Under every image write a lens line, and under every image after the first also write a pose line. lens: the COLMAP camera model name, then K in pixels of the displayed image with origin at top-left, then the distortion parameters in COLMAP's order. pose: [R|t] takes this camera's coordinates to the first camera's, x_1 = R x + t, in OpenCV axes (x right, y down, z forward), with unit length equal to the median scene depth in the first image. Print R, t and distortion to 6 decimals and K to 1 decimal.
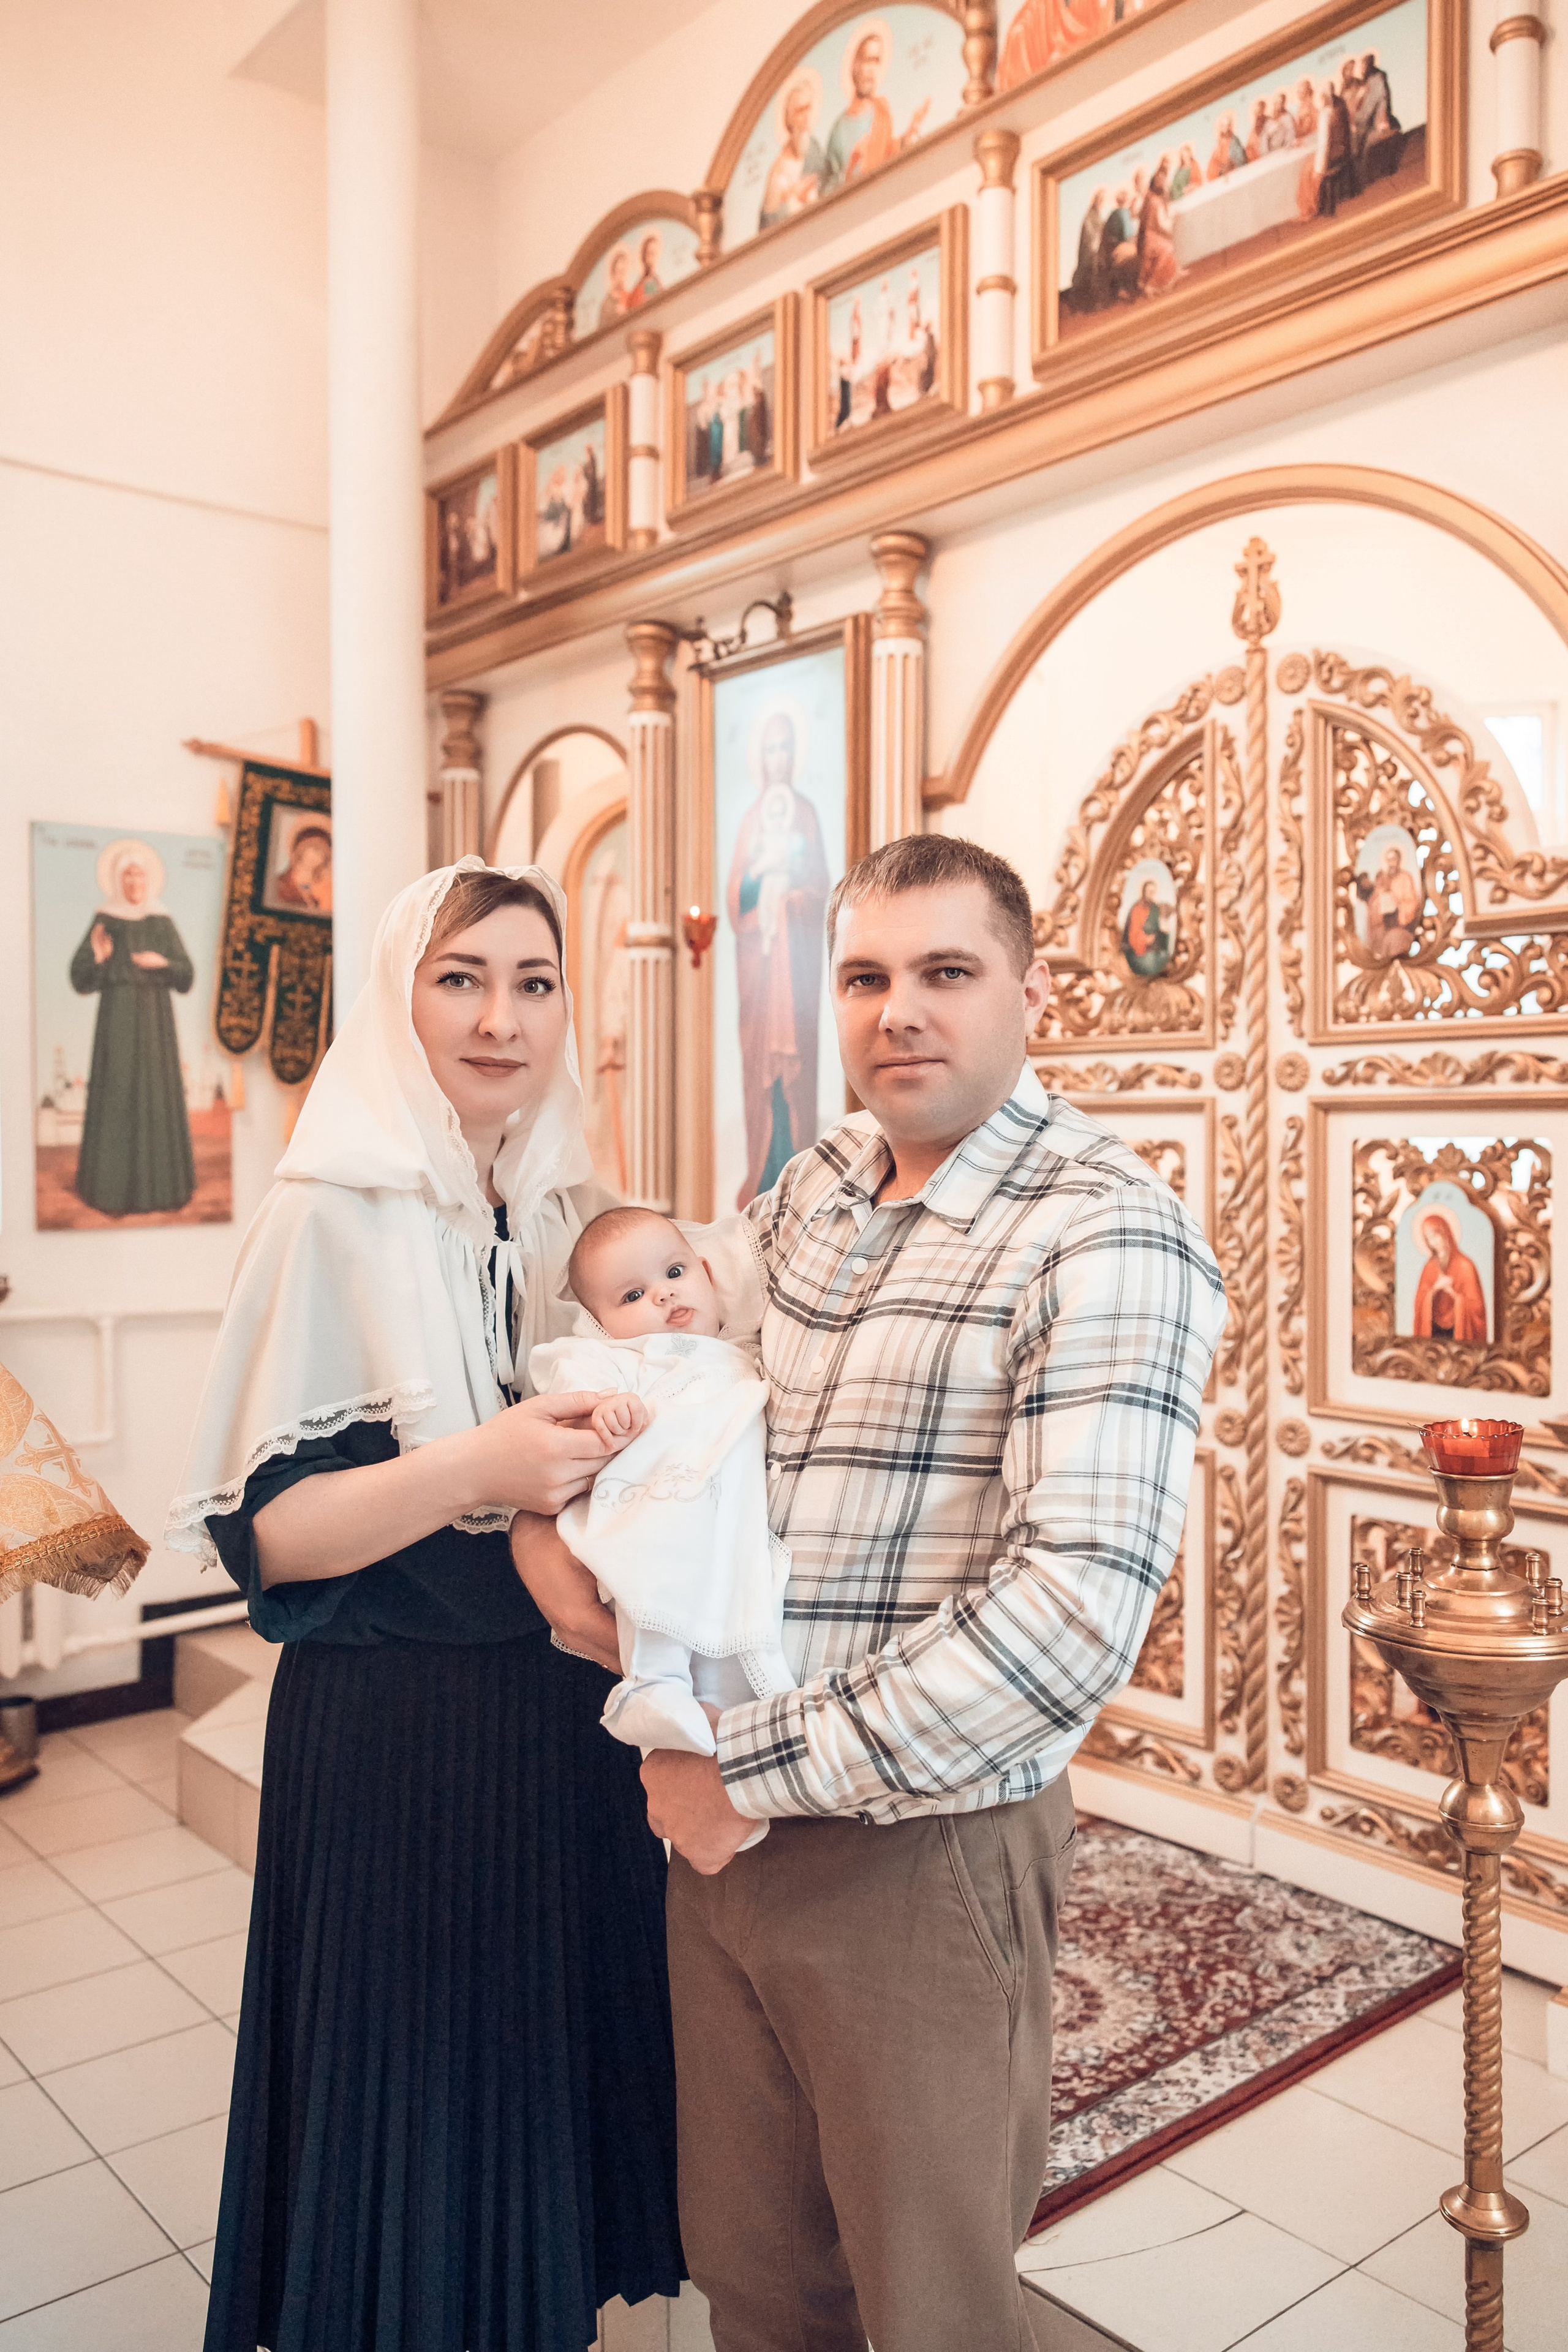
lens RADIAL K [[1869.5, 0, 792.3], [0, 1869.5, 1157.6], [0, 0, 1]] dist [-0.012290, 0.021102]
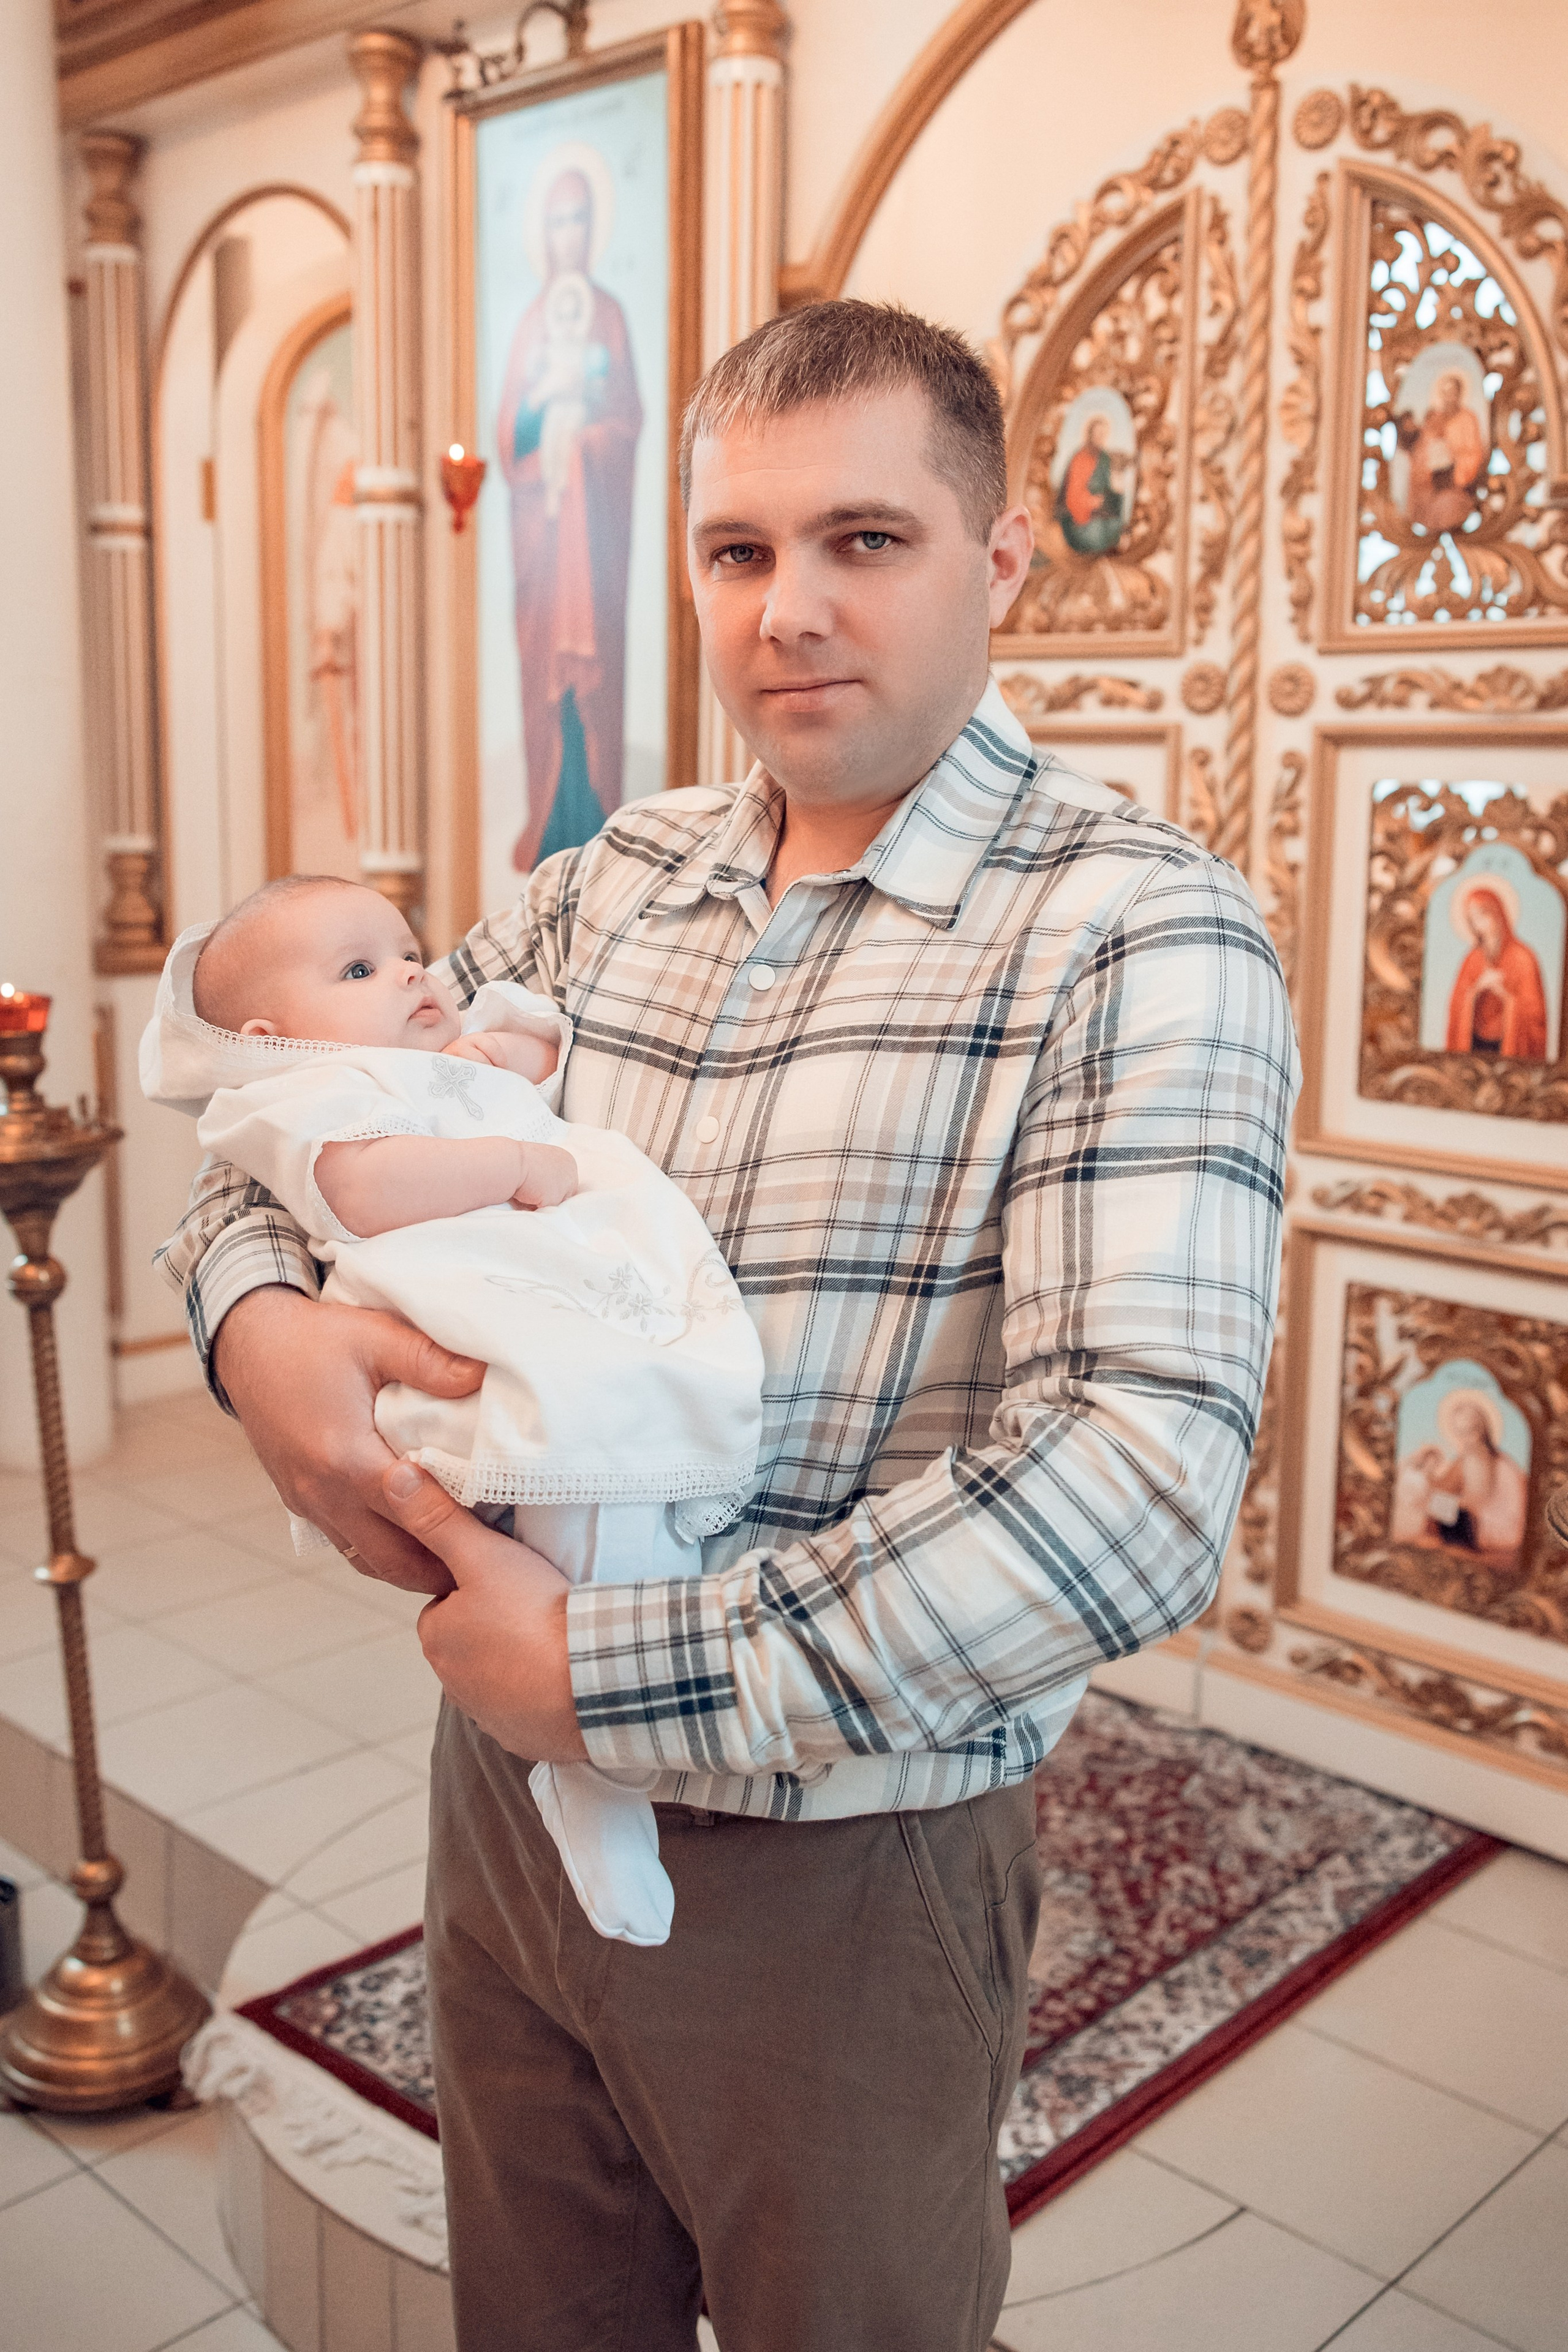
lens RADIAL K [[2246.3, 0, 738.0], [0, 2246.3, 1105.0], [0, 0, 1]] dist [-0.001374, 0.000000]
pose [[0.995502, -0.005660, 0.094576, -0.034009], [-0.007742, 0.990015, 0.140748, -0.007026], [-0.094428, -0.140847, 0.985518, 0.128165]]
